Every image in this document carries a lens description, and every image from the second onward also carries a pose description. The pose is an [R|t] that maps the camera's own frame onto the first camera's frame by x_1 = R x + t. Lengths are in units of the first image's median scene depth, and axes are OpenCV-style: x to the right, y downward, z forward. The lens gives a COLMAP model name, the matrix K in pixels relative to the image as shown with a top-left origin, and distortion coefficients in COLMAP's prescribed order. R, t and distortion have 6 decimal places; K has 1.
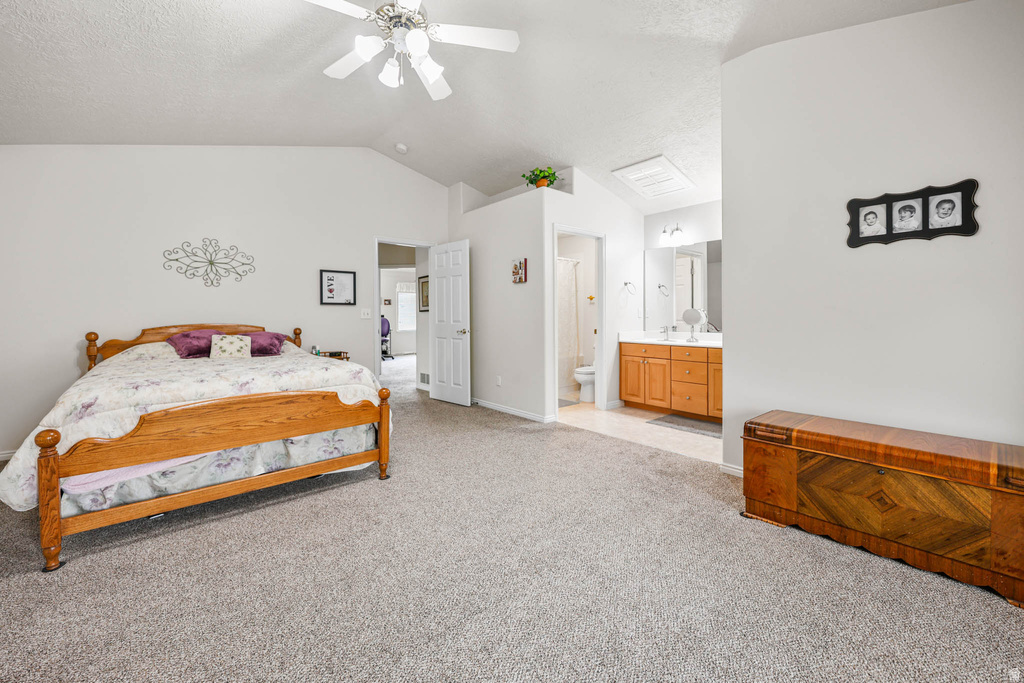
lens RADIAL K [[431.1, 0, 513.8], [0, 431.1, 312.6], [0, 0, 1]] dist [-0.000622, -0.000140]
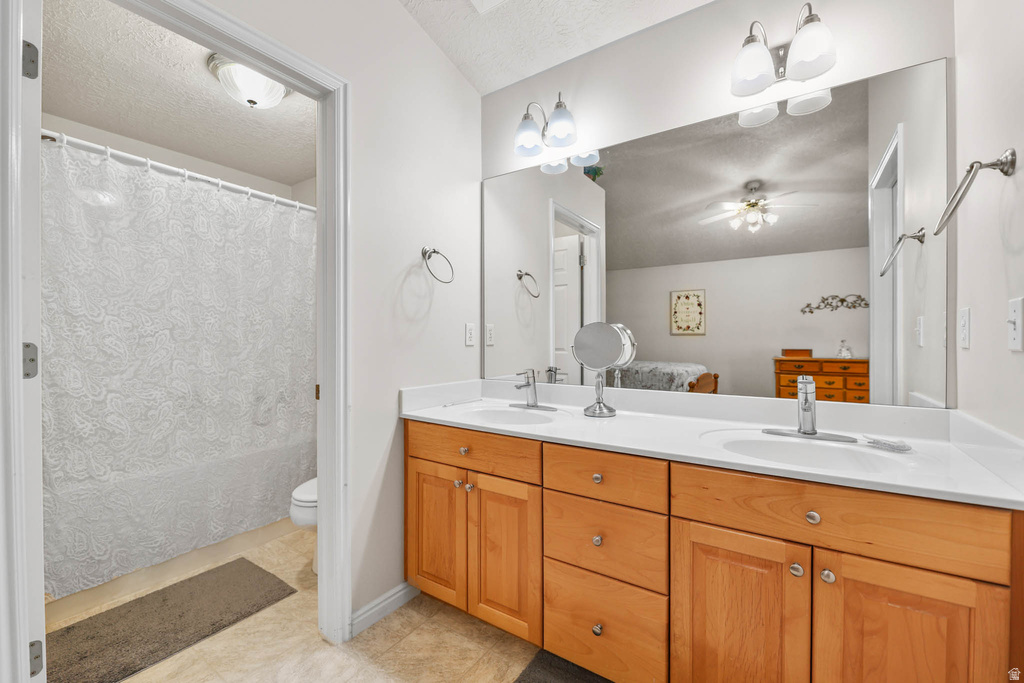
lens RADIAL K [[421.7, 0, 513.4], [0, 421.7, 341.8], [0, 0, 1]] dist [-0.000269, -0.000010]
pose [[0.964756, -0.005279, 0.263094, 0.242847], [0.004523, 0.999984, 0.003480, 0.006445], [-0.263108, -0.002167, 0.964764, 0.653141]]
